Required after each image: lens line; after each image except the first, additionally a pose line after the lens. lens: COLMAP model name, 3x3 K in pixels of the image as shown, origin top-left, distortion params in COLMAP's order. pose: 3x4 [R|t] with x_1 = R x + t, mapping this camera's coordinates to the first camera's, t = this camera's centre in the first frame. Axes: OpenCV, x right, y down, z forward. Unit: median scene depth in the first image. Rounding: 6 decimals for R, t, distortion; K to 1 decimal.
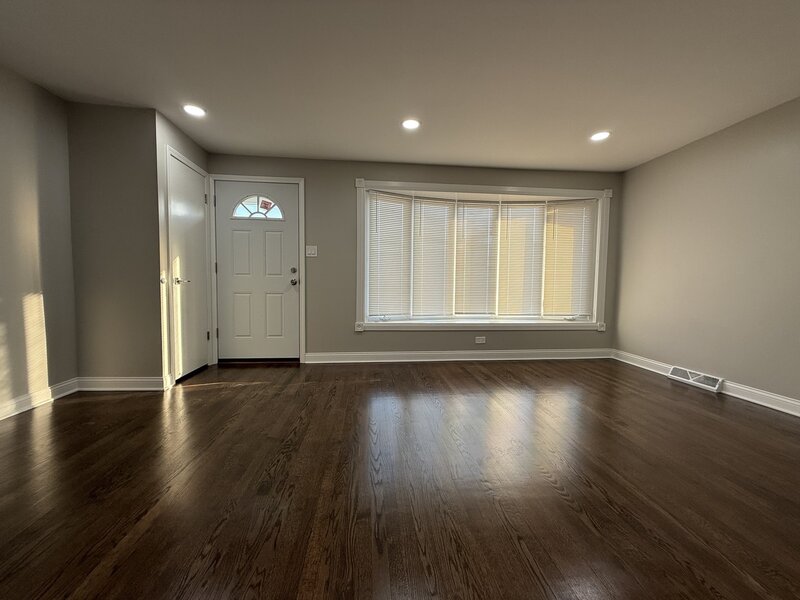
lens RADIAL K [[318.5, 0, 398.5], [0, 318.5, 302.3], [0, 0, 1]] dist [-0.006548, 0.000861]
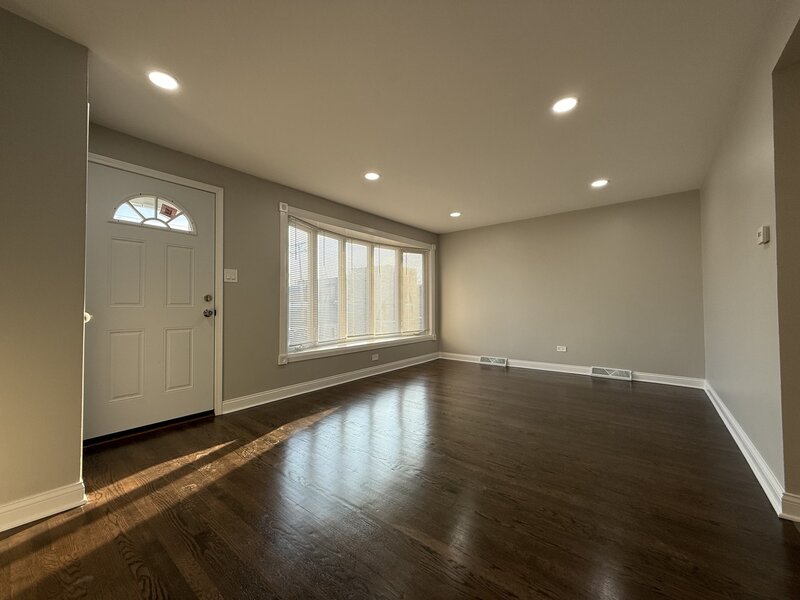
lens RADIAL K [[318.5, 0, 401.8], [0, 318.5, 301.3], [0, 0, 1]] dist [-0.006548, 0.000861]
pose [[0.694198, -0.004518, 0.719770, -0.561939], [0.058705, 0.997004, -0.050361, -0.024621], [-0.717386, 0.077215, 0.692384, 0.105925]]
